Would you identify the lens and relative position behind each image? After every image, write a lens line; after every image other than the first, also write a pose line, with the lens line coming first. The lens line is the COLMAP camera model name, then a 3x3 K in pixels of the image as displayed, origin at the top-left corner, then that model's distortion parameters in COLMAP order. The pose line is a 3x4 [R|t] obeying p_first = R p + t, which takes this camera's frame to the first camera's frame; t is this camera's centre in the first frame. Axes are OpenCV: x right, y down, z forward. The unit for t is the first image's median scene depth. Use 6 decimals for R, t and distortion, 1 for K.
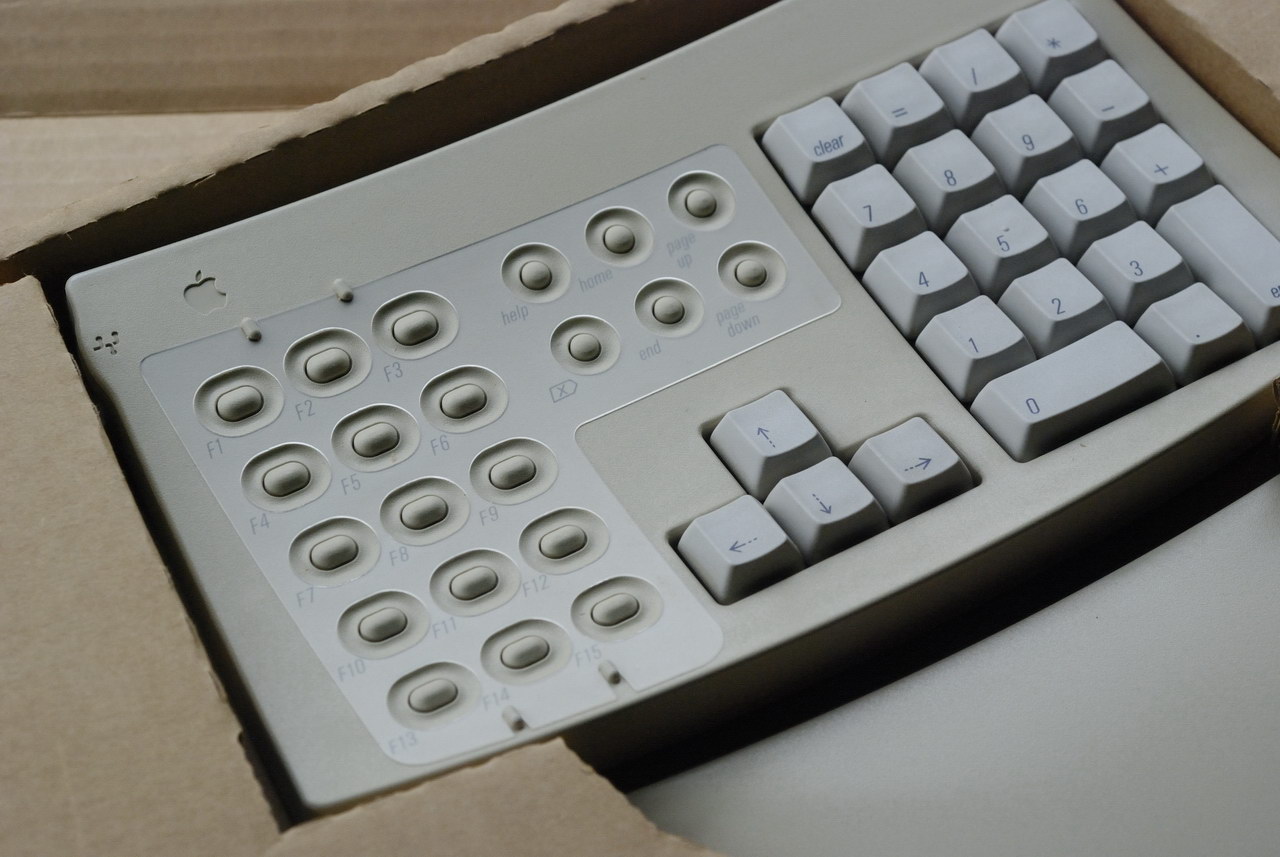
lens RADIAL K [[3707.5, 0, 639.9], [0, 3707.5, 427.9], [0, 0, 1]] dist [0.133851, 0.000000]
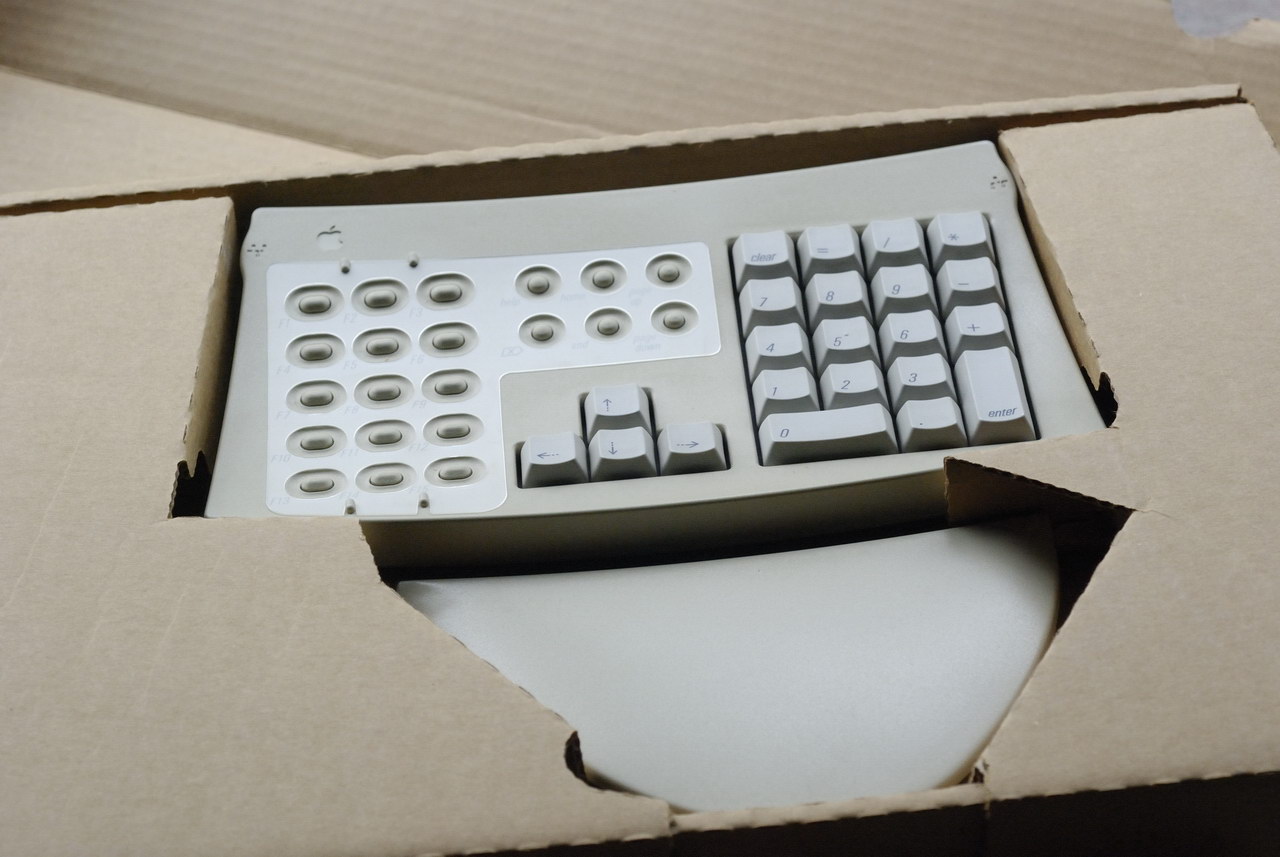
lens RADIAL K [[3707.5, 0, 640.5], [0, 3707.5, 429.0], [0, 0, 1]] dist [0.133851, 0.000000]
pose [[0.884420, 0.239456, -0.400576, 0.621472], [-0.305597, 0.945867, -0.109300, 0.164354], [0.352719, 0.219082, 0.909721, -0.322806]]
